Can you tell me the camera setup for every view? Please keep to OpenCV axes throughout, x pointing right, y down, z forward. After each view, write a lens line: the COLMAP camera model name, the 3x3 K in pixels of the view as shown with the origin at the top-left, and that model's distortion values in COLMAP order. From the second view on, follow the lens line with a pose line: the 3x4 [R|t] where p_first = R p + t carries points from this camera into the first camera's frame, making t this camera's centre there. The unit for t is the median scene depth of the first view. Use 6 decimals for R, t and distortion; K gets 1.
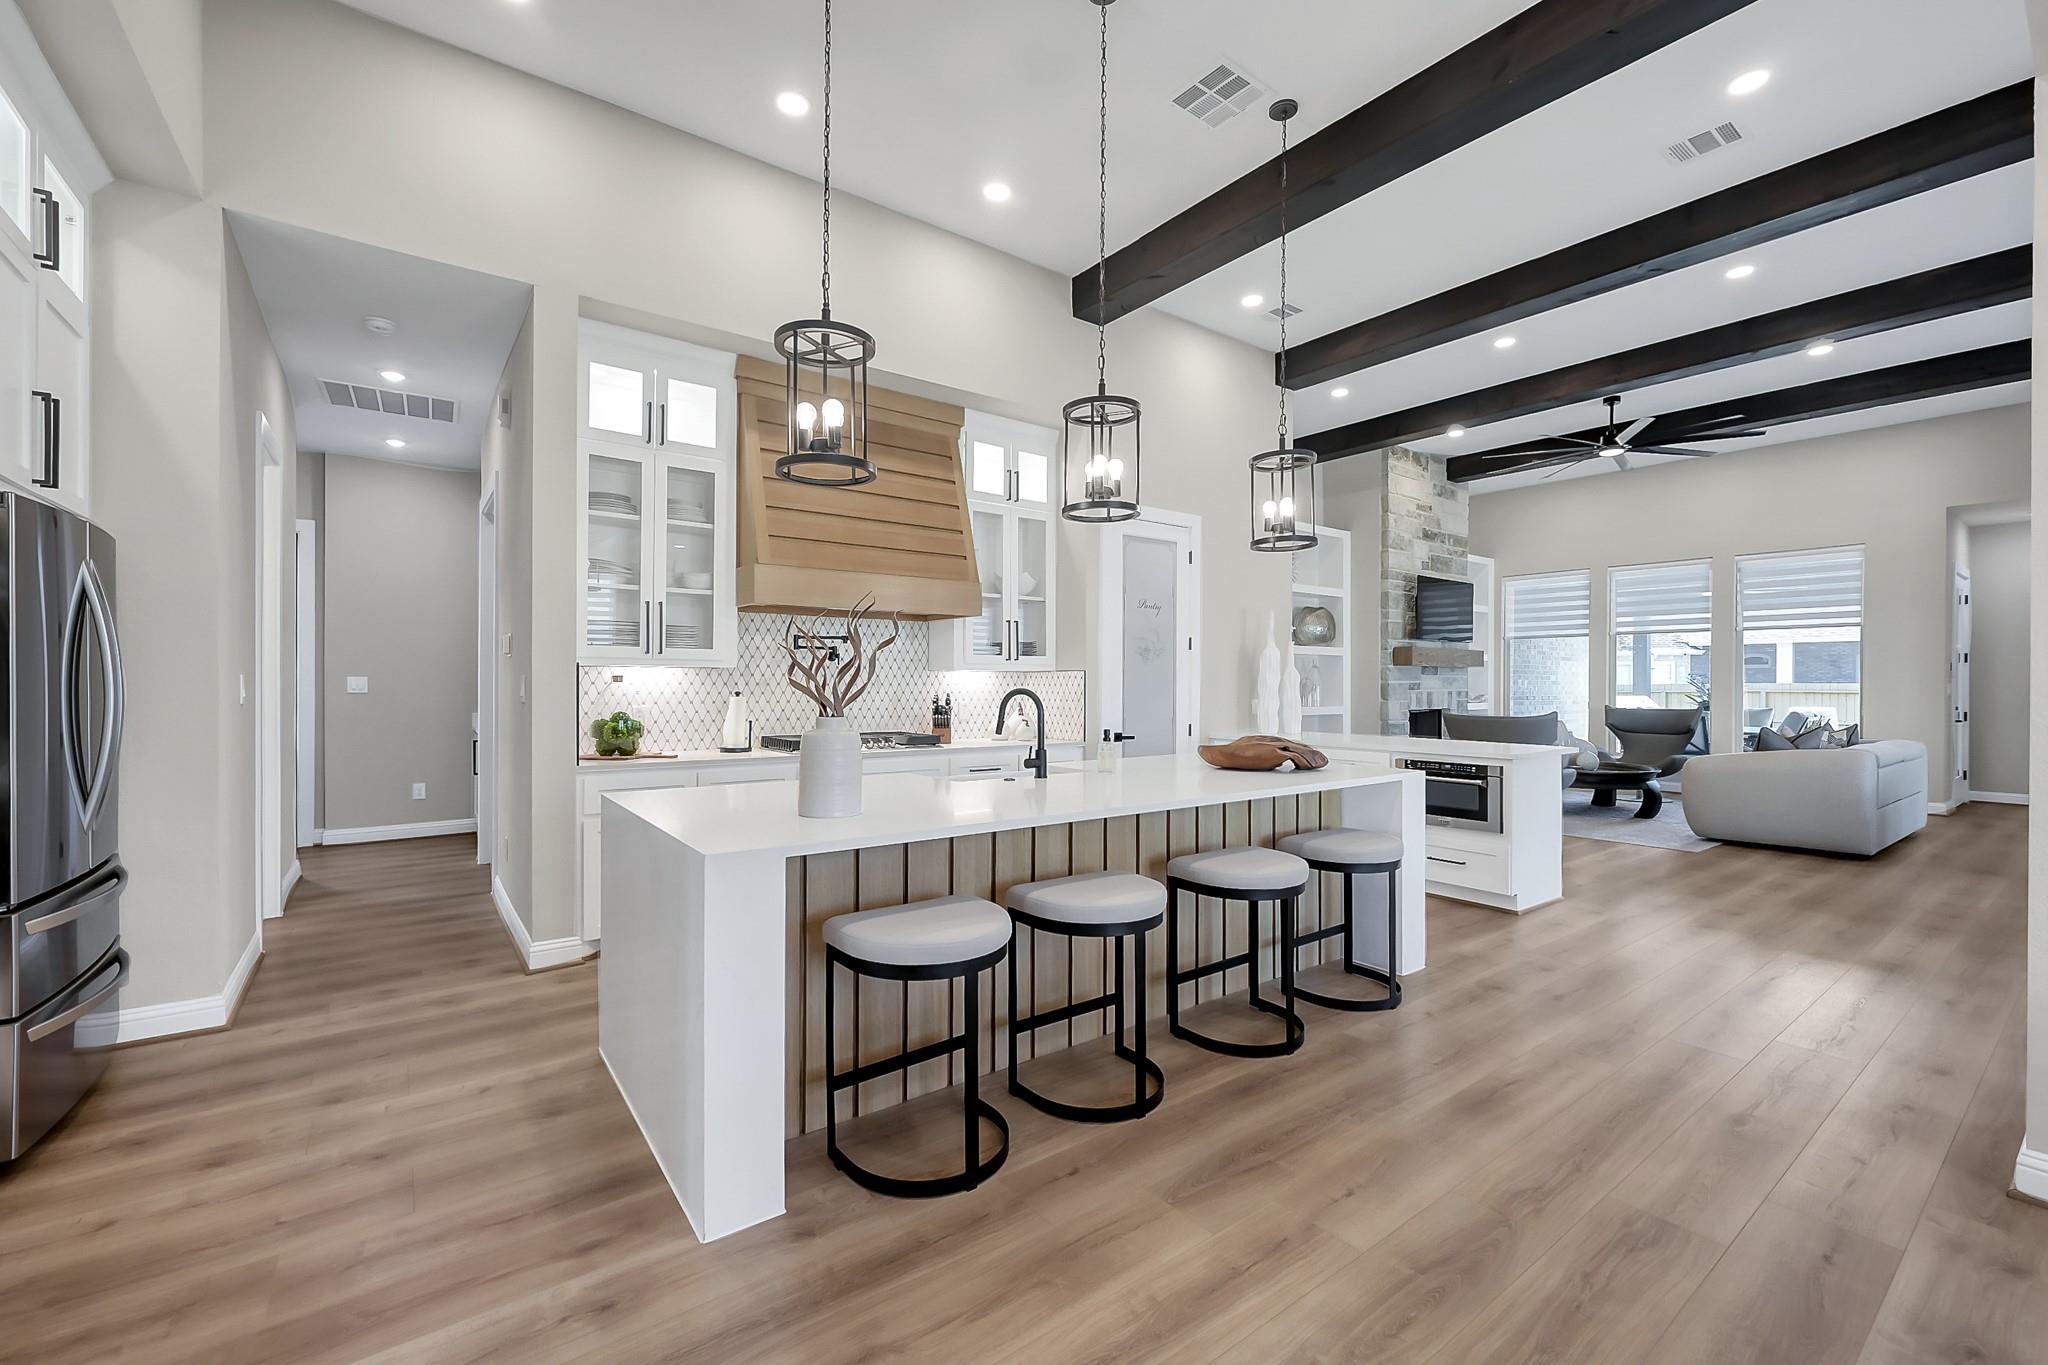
lens RADIAL K [[805.9, 0, 1022.4], [0, 805.9, 679.6], [0, 0, 1]] dist [-0.011100, 0.000507]
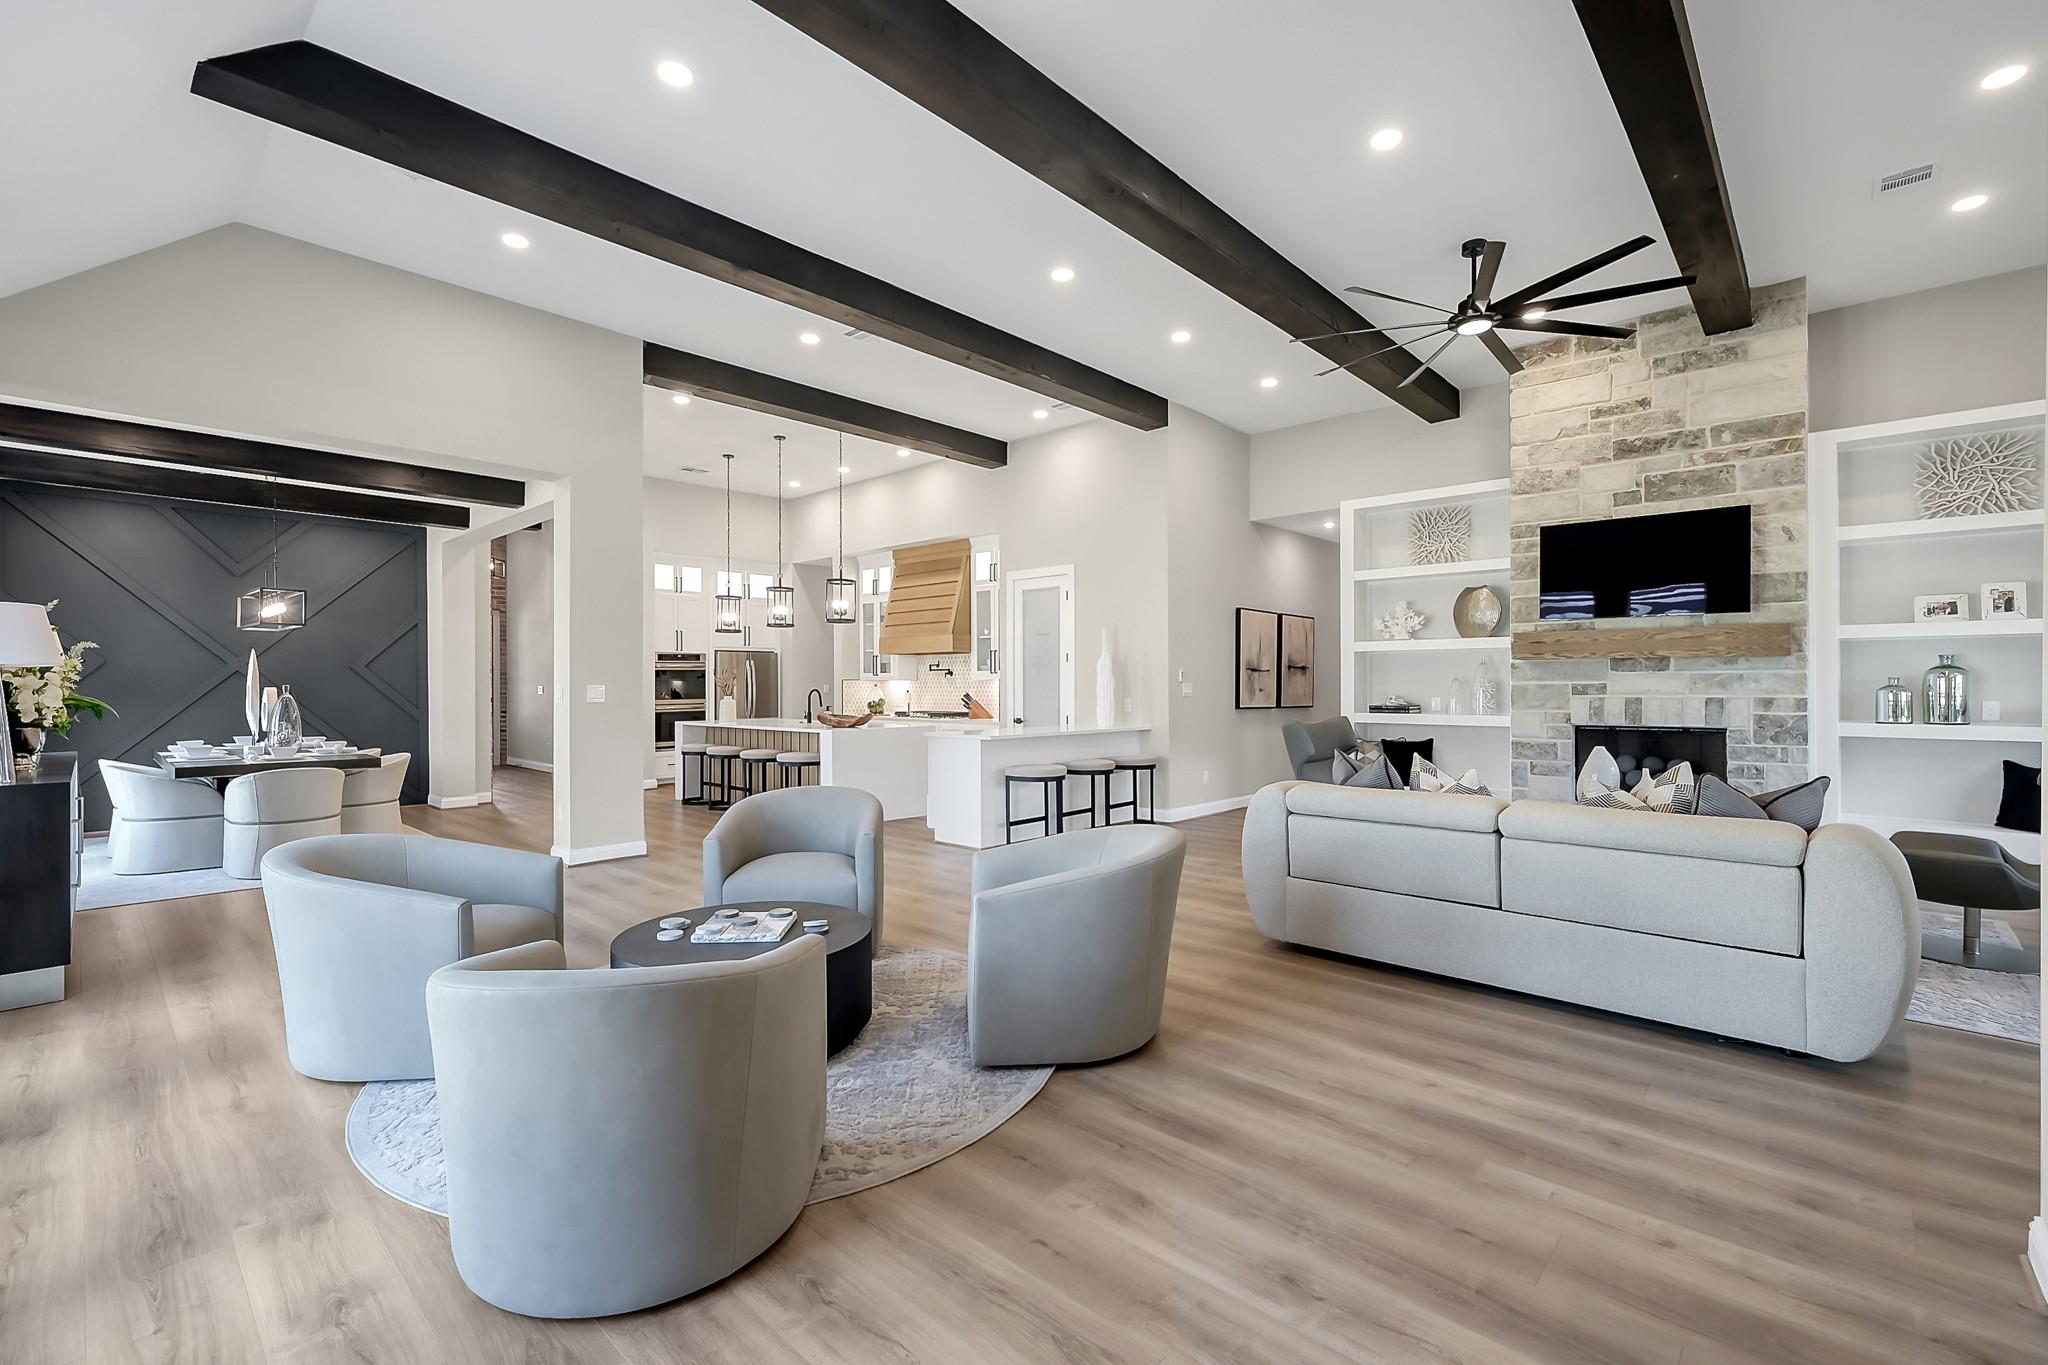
lens RADIAL K [[881.3, 0, 1028.2], [0, 881.3, 679.1], [0, 0, 1]] dist [0.002552, 0.000569]
pose [[0.217885, -0.010616, -0.975917, 1.511112], [0.007029, 0.999932, -0.009308, 0.005337], [0.975949, -0.004832, 0.217945, 0.545285]]
